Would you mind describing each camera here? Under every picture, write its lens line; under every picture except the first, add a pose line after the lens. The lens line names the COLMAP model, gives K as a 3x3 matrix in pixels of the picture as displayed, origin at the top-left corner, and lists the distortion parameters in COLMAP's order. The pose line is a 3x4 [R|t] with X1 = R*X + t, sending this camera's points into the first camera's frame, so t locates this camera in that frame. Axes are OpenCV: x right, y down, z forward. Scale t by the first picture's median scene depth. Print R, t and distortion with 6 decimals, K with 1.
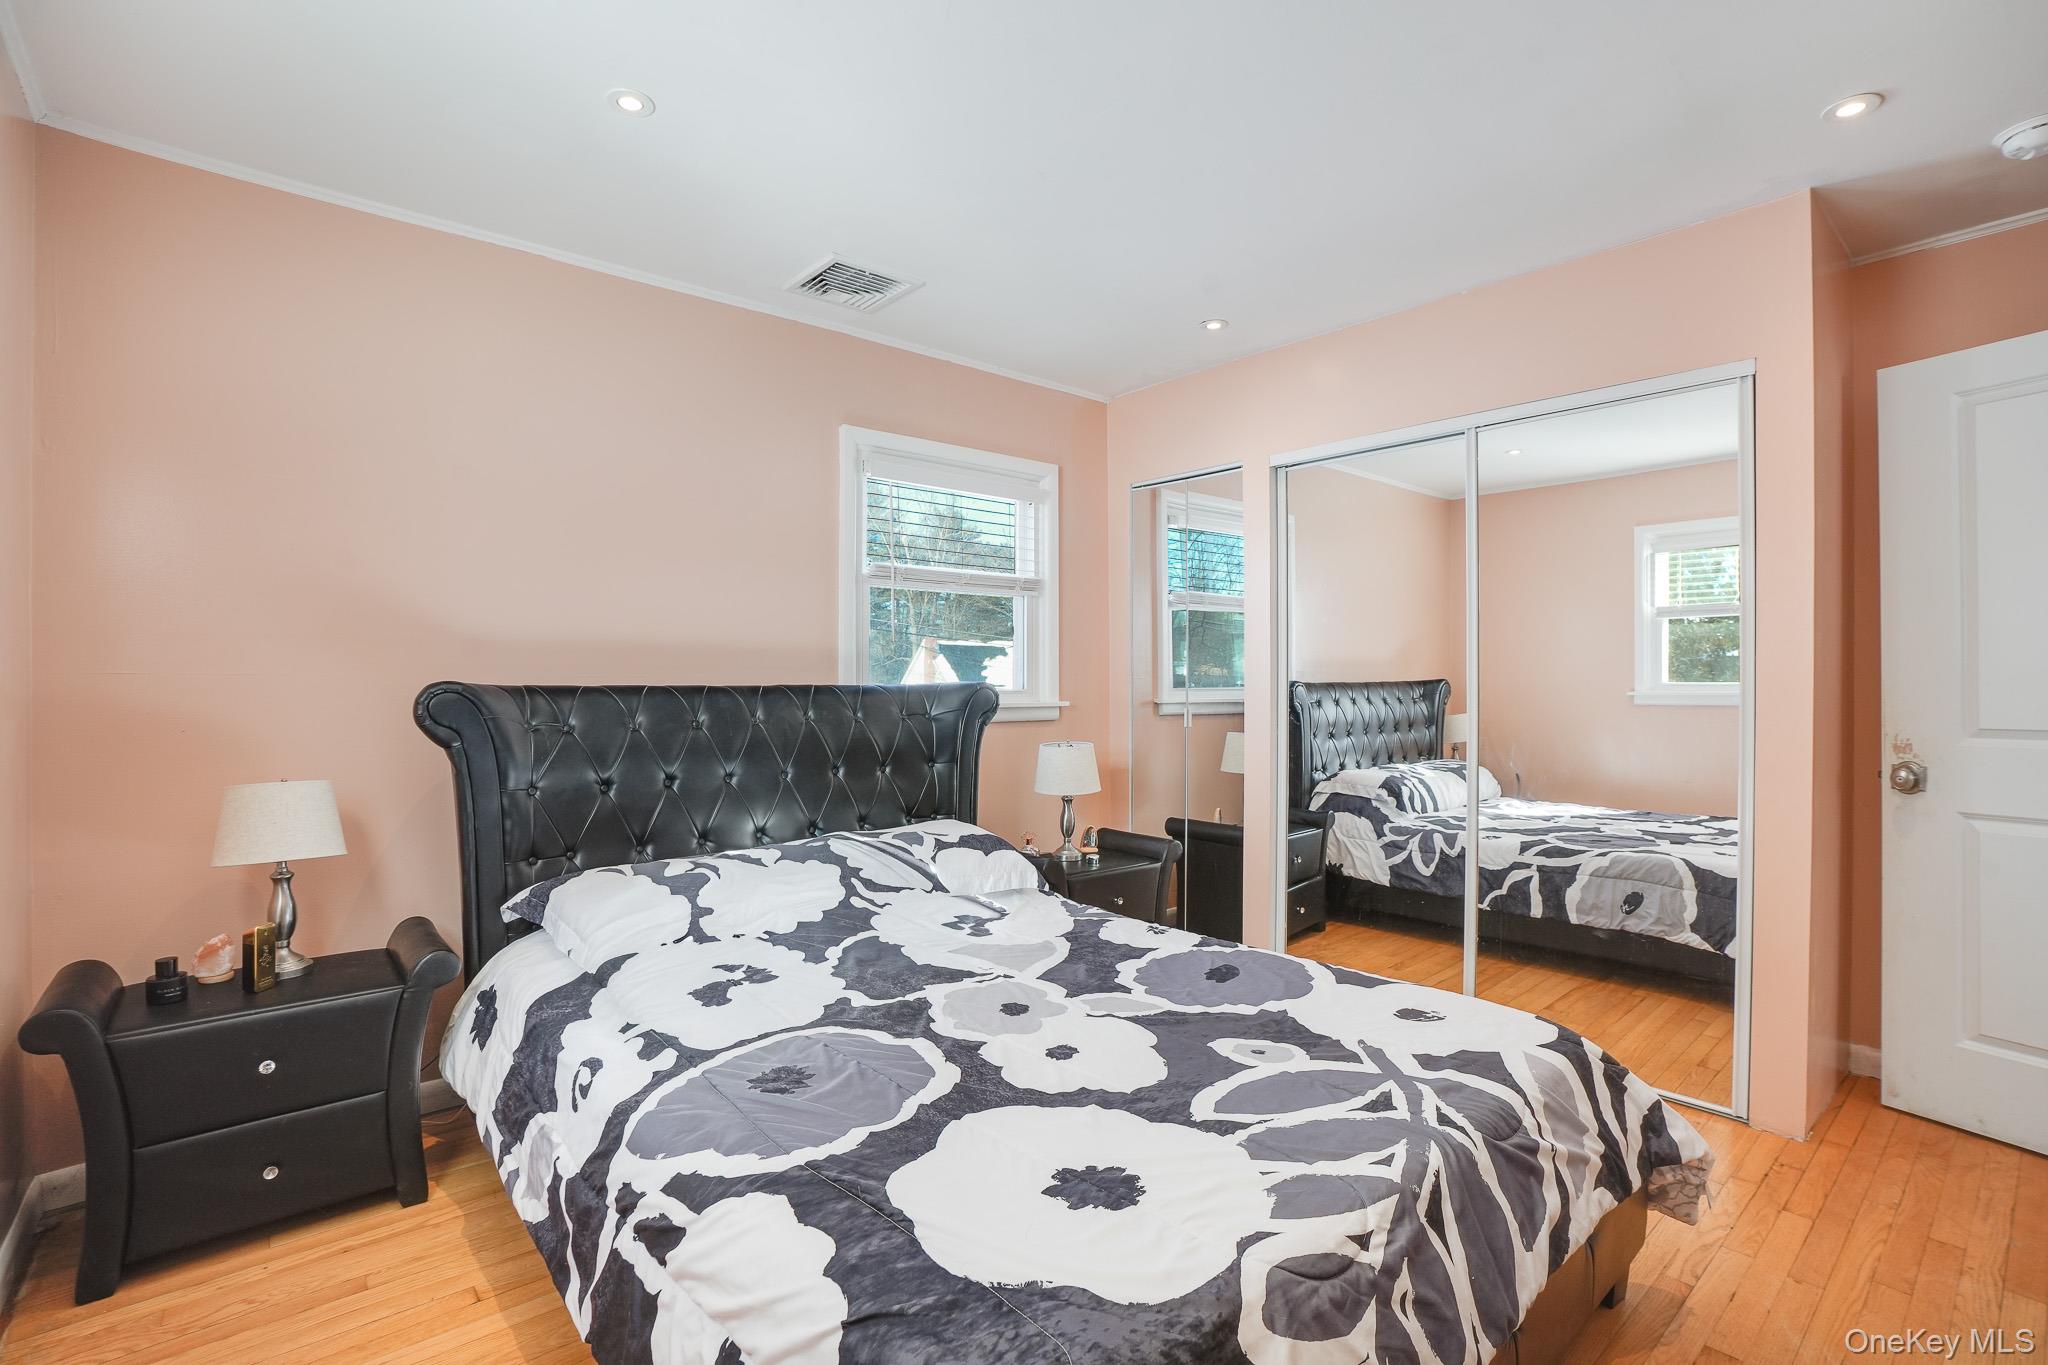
lens RADIAL K [[969.5, 0, 1023.5], [0, 969.5, 657.1], [0, 0, 1]] dist [-0.037723, 0.000891]
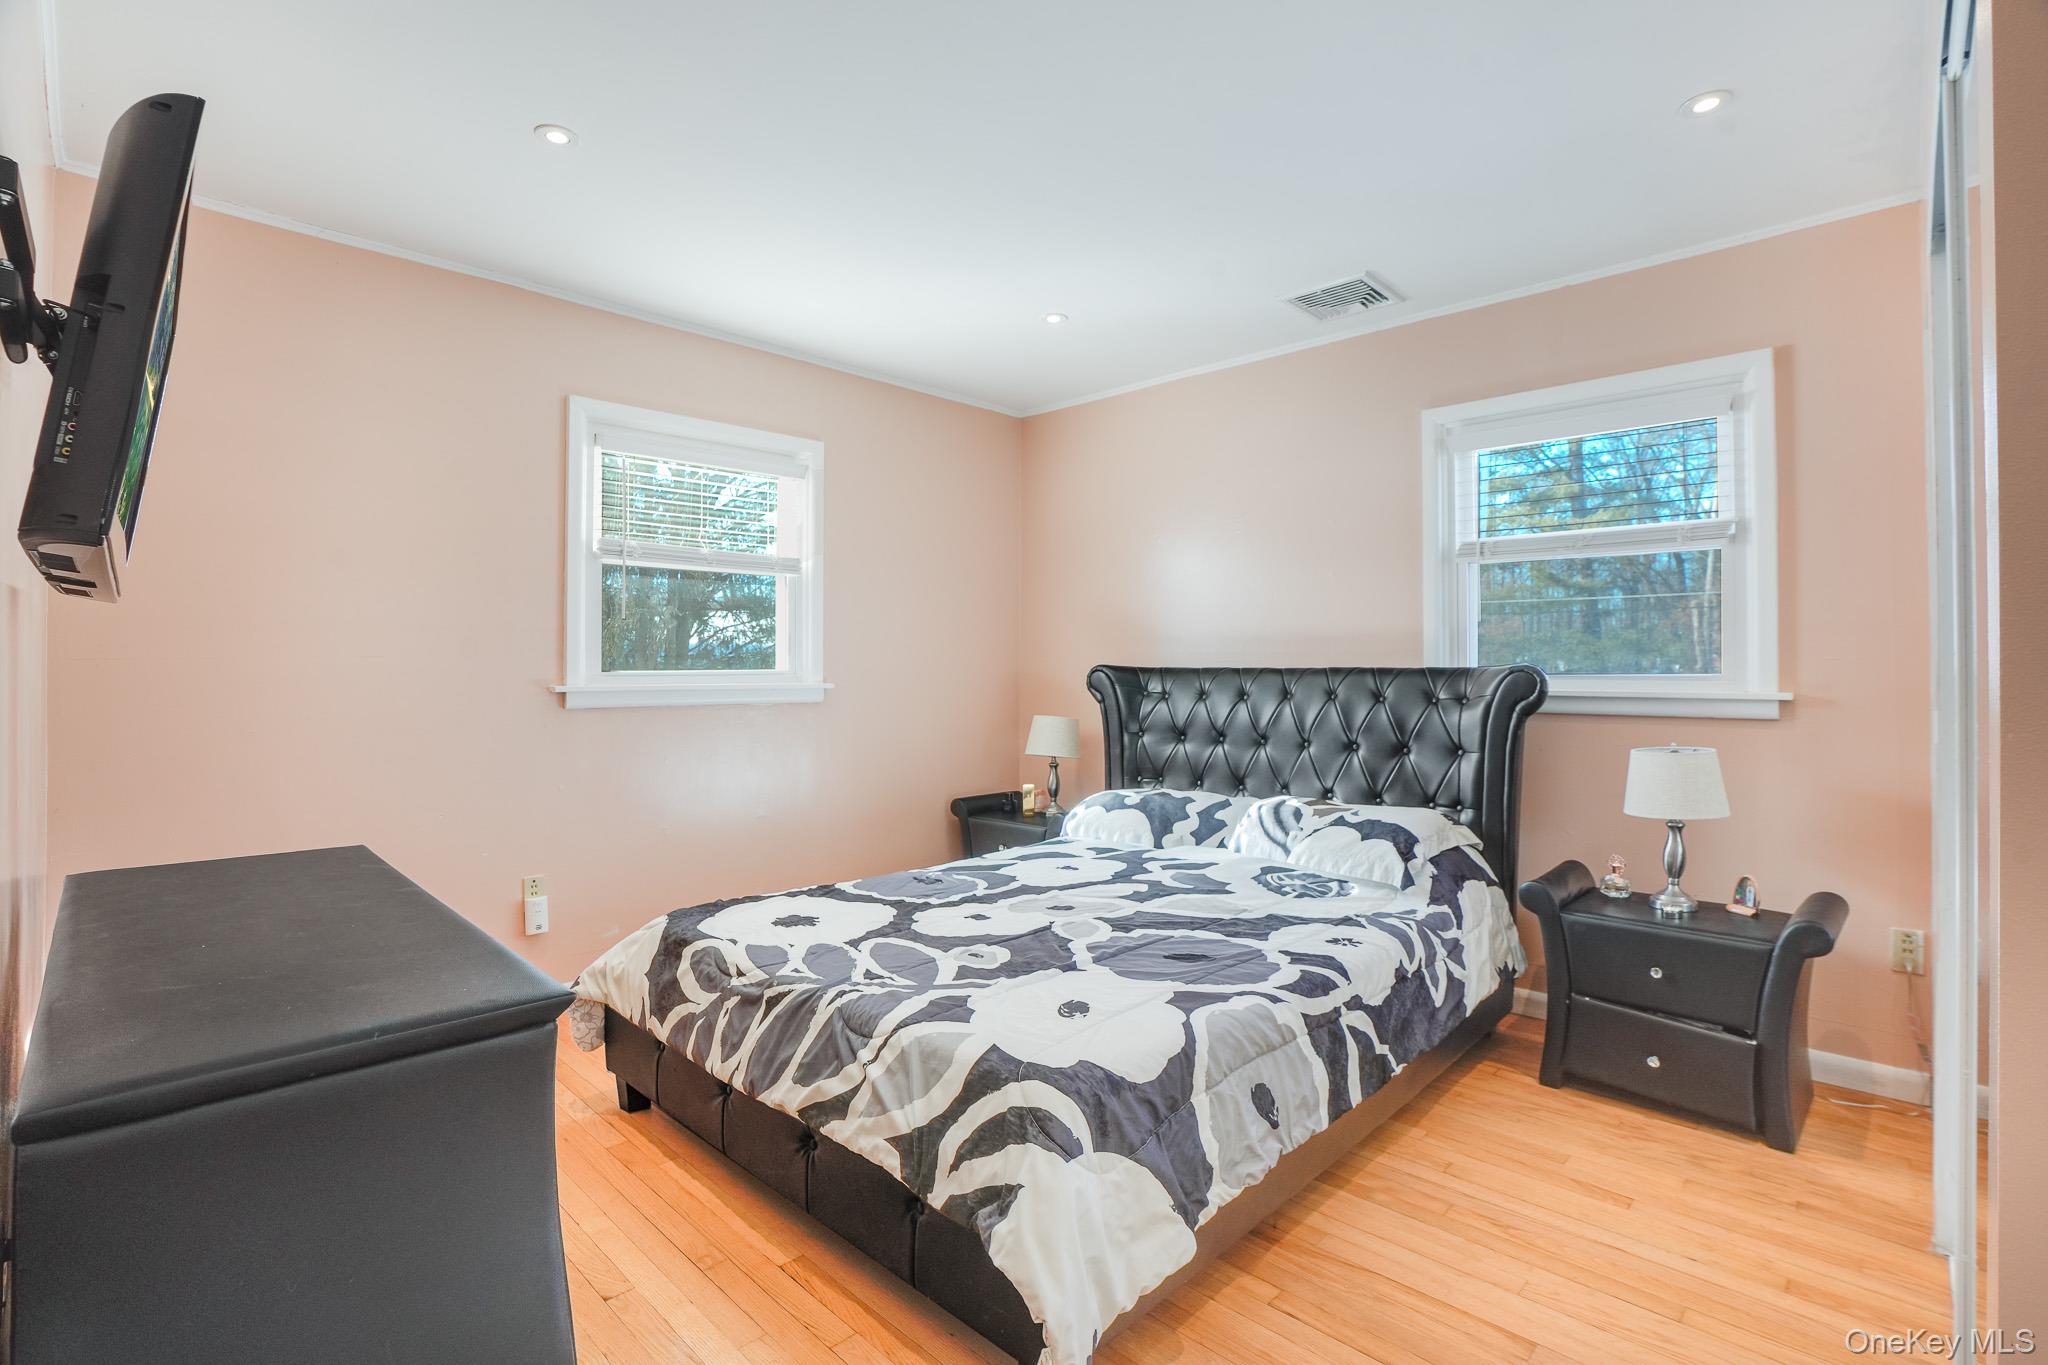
lens RADIAL K [[969.5, 0, 1023.5], [0, 969.5, 657.1], [0, 0, 1]] dist [-0.037723, 0.000891]
pose [[0.078444, 0.003424, -0.996913, 1.576461], [0.032026, 0.999469, 0.005953, -0.002603], [0.996404, -0.032394, 0.078293, 0.982947]]
